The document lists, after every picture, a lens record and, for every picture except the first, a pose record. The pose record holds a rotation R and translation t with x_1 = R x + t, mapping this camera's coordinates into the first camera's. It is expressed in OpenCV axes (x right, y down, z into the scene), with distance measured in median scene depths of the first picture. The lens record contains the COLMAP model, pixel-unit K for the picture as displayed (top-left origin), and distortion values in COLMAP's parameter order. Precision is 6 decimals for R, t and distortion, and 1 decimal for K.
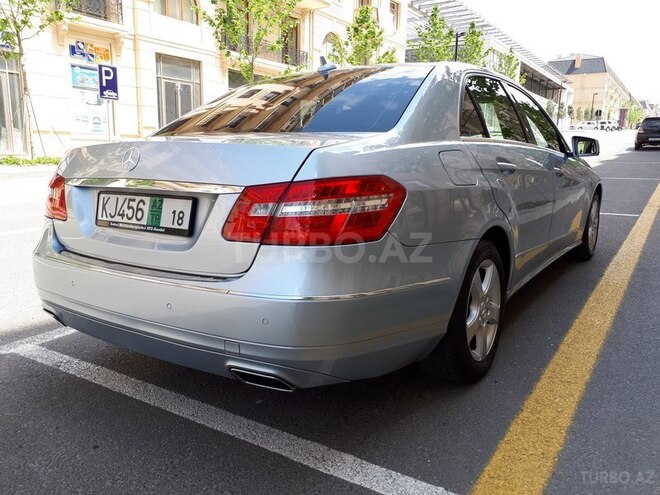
lens RADIAL K [[529.2, 0, 332.8], [0, 529.2, 245.3], [0, 0, 1]] dist [0.039200, -0.021703]
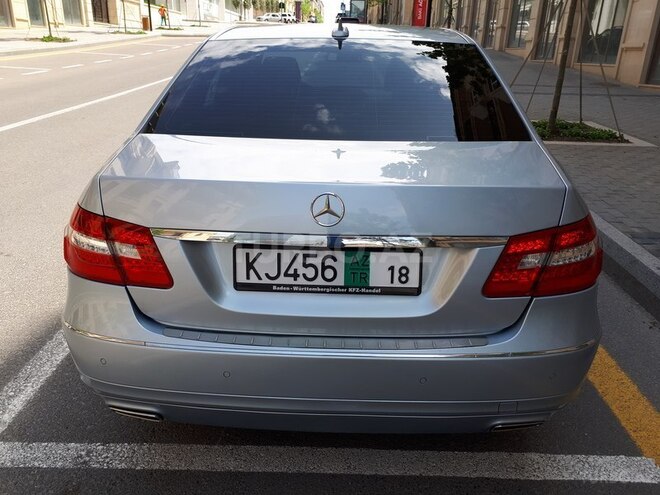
lens RADIAL K [[529.2, 0, 351.5], [0, 529.2, 246.8], [0, 0, 1]] dist [0.039200, -0.021703]
pose [[0.843190, -0.171479, 0.509535, -0.727048], [0.071331, 0.975072, 0.210110, -0.258586], [-0.532863, -0.140817, 0.834402, 0.333484]]
